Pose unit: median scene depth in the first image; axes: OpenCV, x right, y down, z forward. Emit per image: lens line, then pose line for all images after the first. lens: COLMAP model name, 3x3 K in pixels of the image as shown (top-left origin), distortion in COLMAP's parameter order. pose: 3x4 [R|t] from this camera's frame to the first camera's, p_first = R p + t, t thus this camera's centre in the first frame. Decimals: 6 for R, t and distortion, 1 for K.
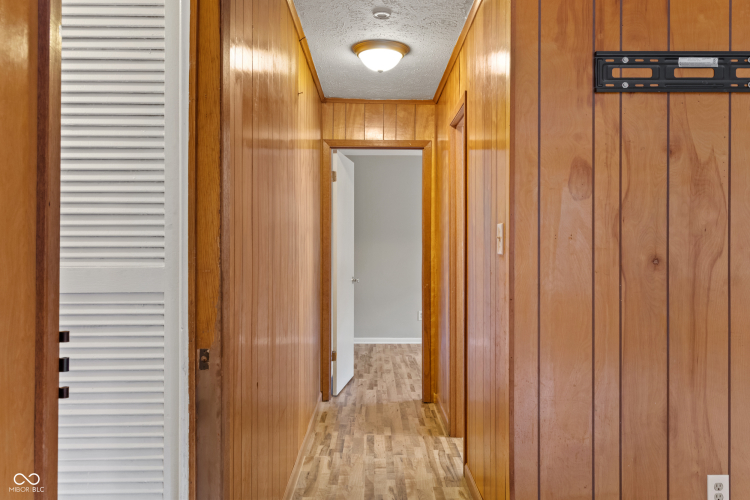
lens RADIAL K [[563.2, 0, 377.0], [0, 563.2, 245.4], [0, 0, 1]] dist [0.001714, -0.000354]
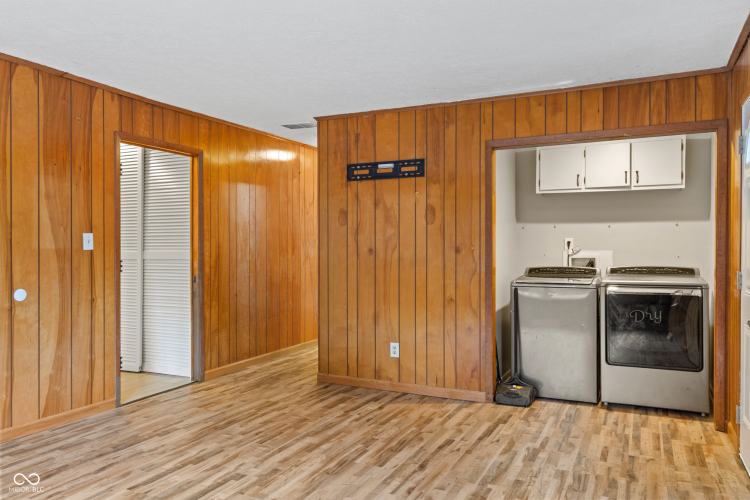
lens RADIAL K [[563.2, 0, 372.2], [0, 563.2, 251.2], [0, 0, 1]] dist [0.001714, -0.000354]
pose [[0.905381, -0.004399, -0.424576, 1.507695], [0.001672, 0.999976, -0.006795, 0.045170], [0.424596, 0.005442, 0.905367, -1.142066]]
